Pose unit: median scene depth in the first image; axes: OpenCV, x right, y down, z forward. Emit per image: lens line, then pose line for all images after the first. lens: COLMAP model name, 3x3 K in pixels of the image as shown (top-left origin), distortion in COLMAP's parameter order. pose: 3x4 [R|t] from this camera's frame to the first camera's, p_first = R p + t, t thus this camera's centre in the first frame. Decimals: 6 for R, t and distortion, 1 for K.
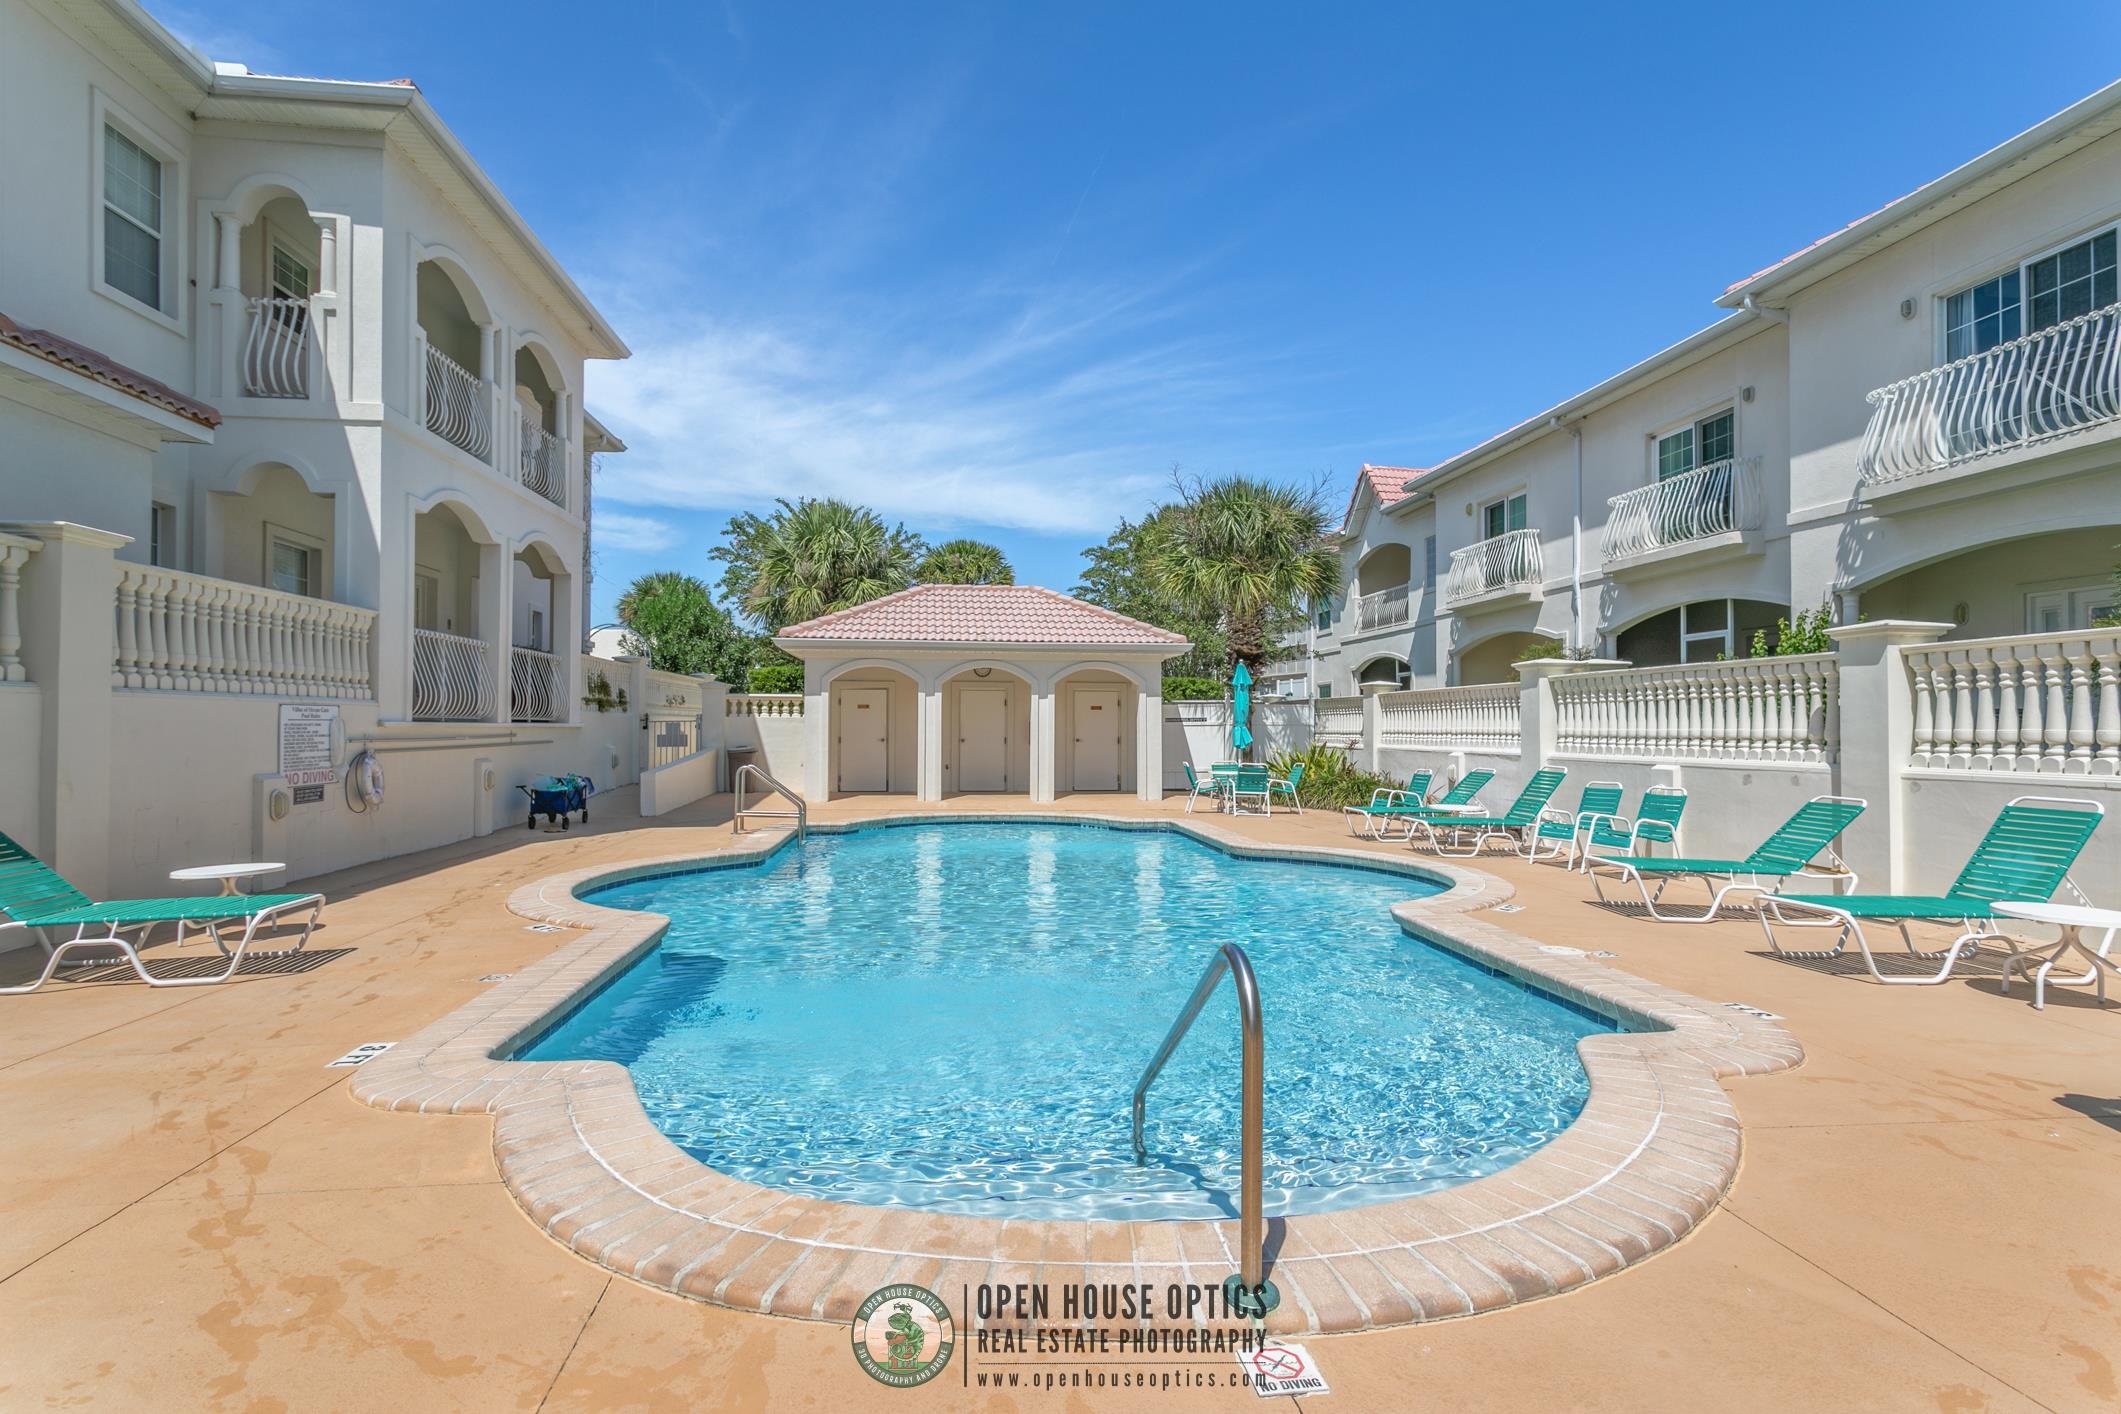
lens RADIAL K [[1039.2, 0, 1058.5], [0, 1039.2, 716.4], [0, 0, 1]] dist [-0.012744, 0.001635]
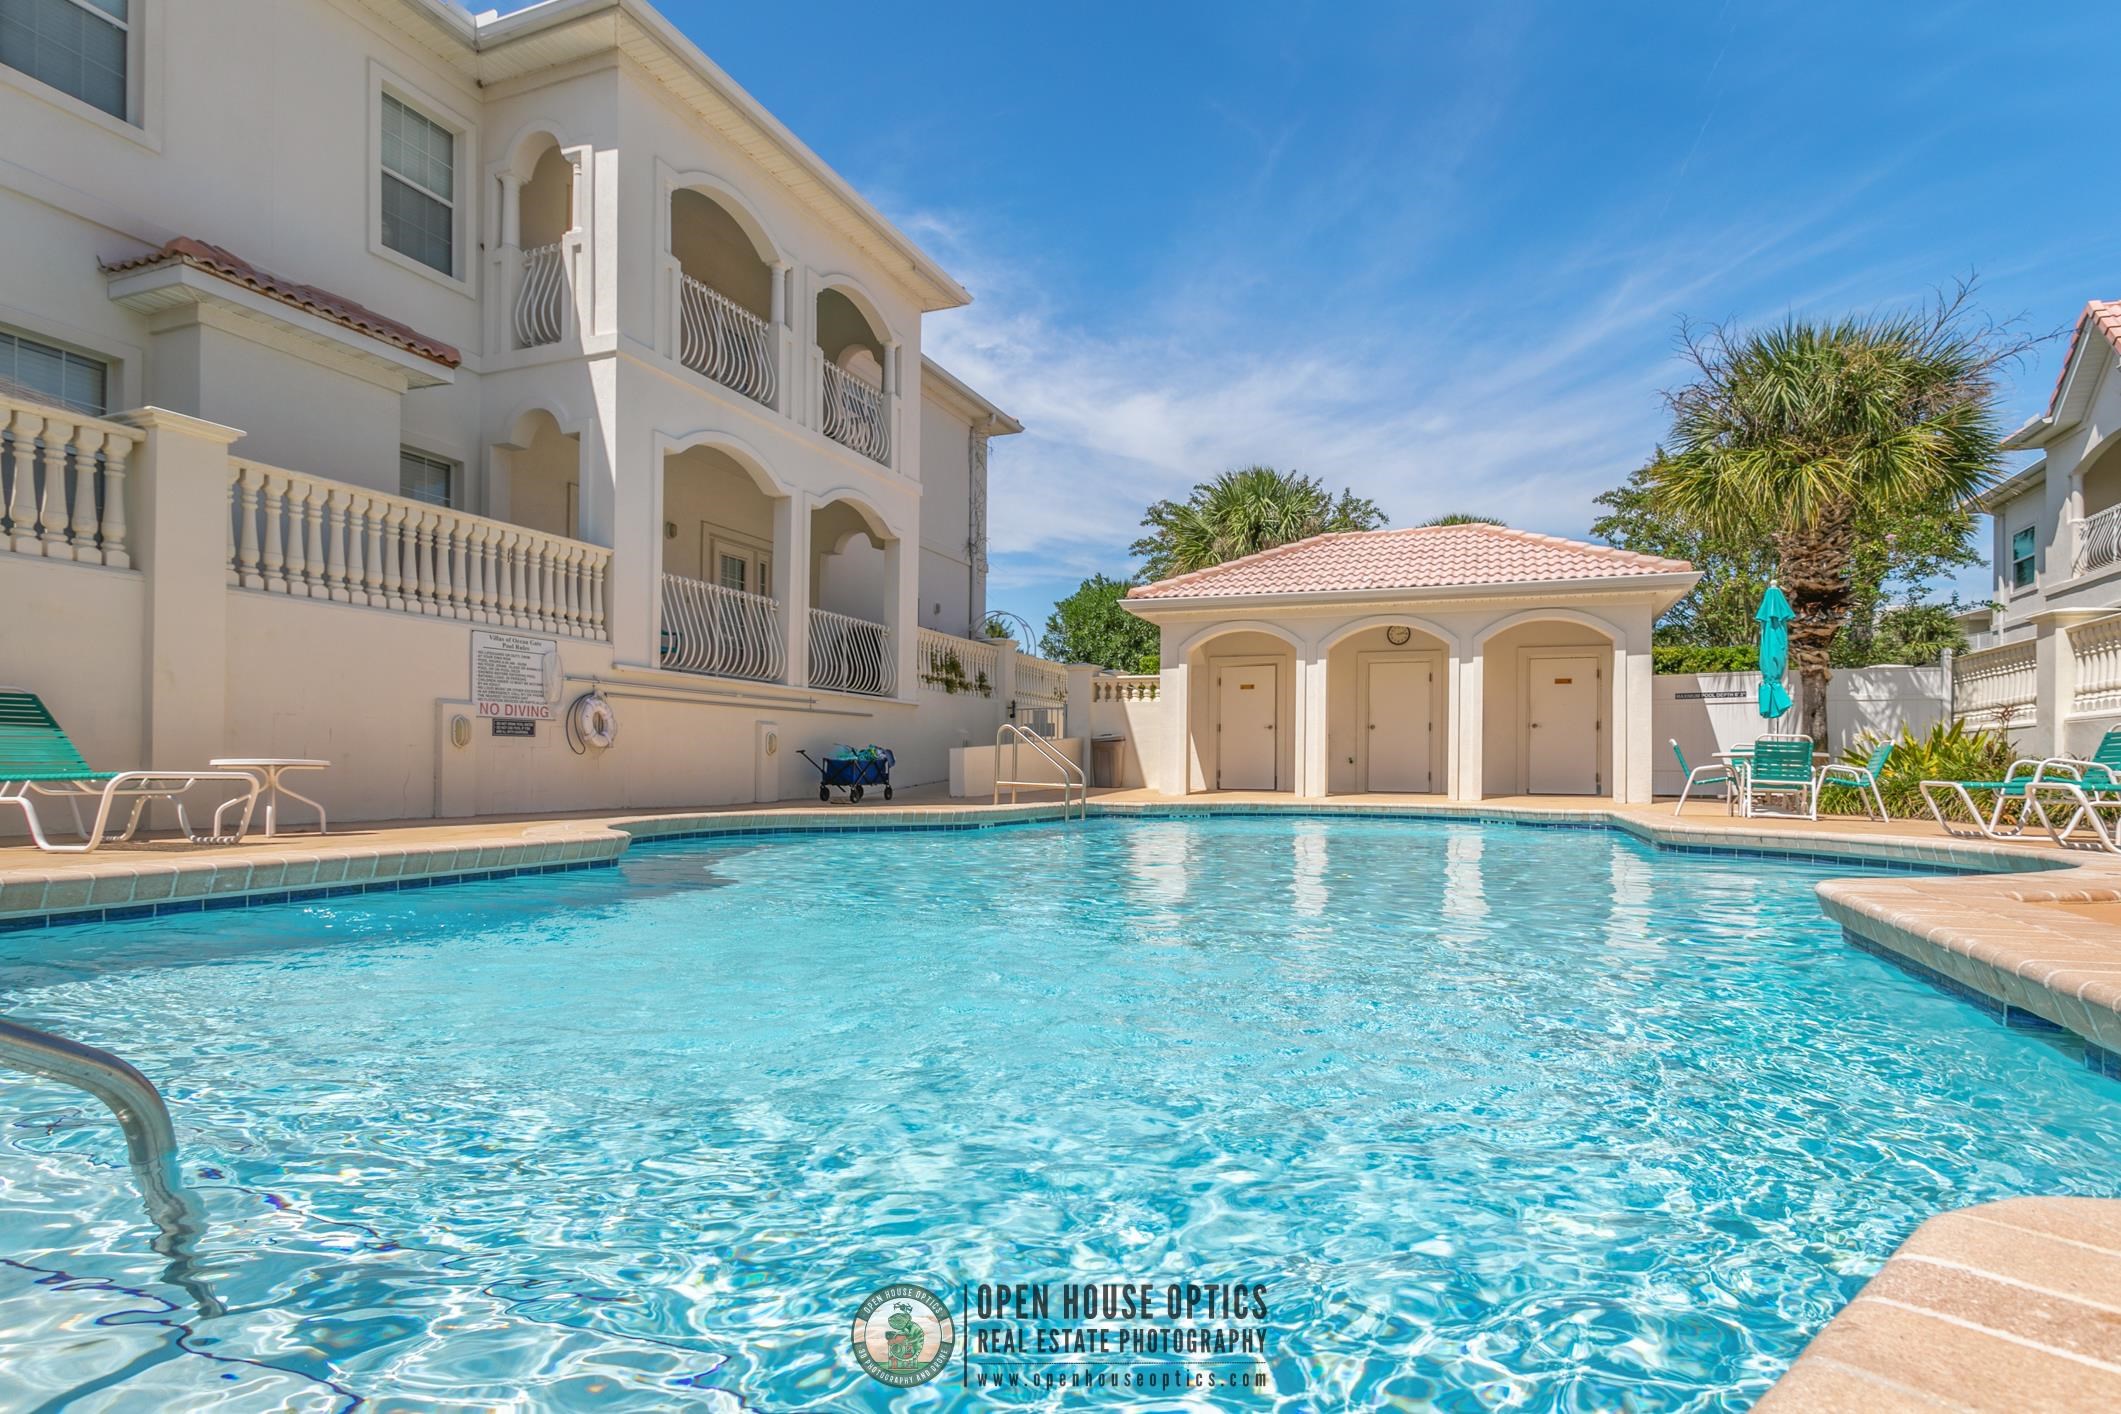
lens RADIAL K [[1087.0, 0, 1061.5], [0, 1087.0, 774.3], [0, 0, 1]] dist [0.005051, -0.002591]
pose [[0.872586, 0.002684, -0.488454, 0.160737], [0.001035, 0.999972, 0.007344, 0.080552], [0.488460, -0.006914, 0.872559, 0.256230]]
